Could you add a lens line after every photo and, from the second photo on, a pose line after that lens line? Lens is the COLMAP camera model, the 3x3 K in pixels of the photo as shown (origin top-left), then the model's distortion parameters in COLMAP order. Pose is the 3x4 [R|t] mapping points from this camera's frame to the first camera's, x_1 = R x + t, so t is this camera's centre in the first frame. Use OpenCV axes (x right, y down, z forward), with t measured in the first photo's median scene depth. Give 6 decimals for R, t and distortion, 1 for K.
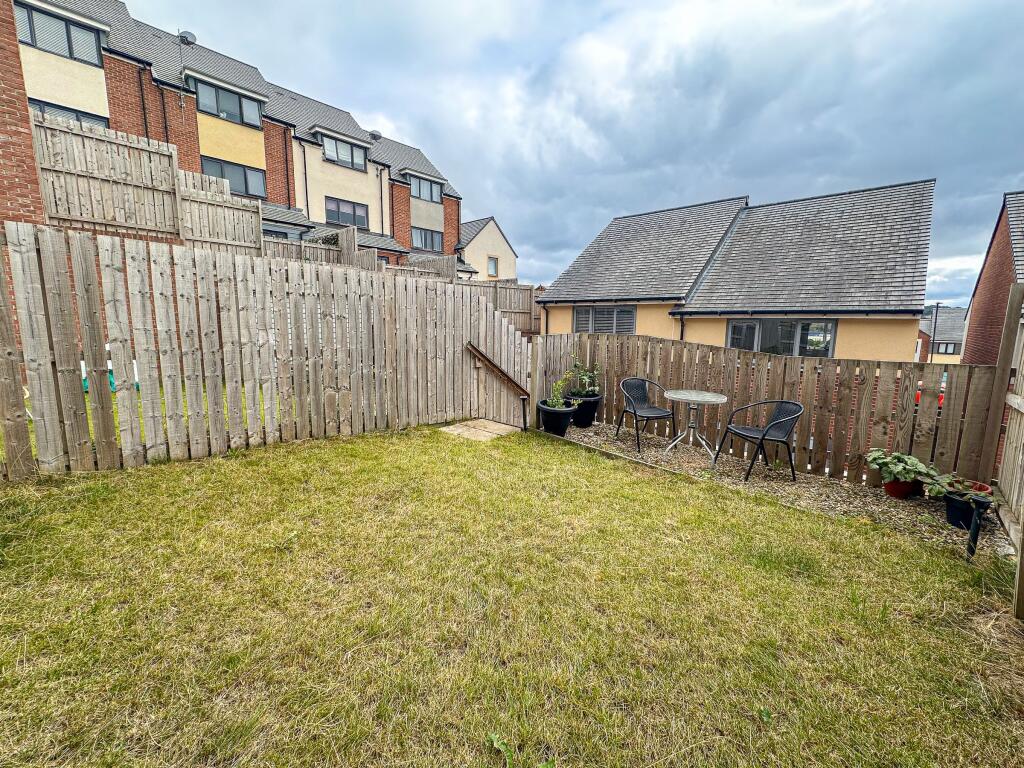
lens RADIAL K [[423.3, 0, 512.0], [0, 423.3, 384.0], [0, 0, 1]] dist [-0.001980, 0.000027]
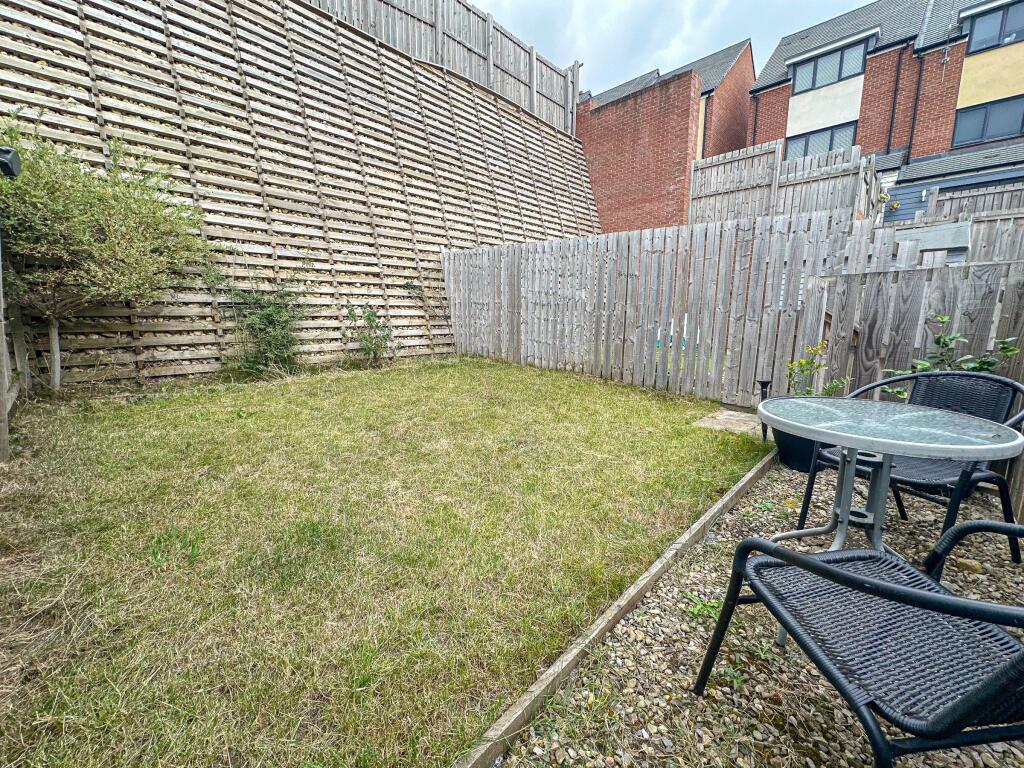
lens RADIAL K [[423.3, 0, 512.0], [0, 423.3, 384.0], [0, 0, 1]] dist [-0.001980, 0.000027]
pose [[-0.064851, 0.145412, -0.987244, 0.273789], [-0.157675, 0.975405, 0.154025, 0.000125], [0.985359, 0.165652, -0.040328, 0.298955]]
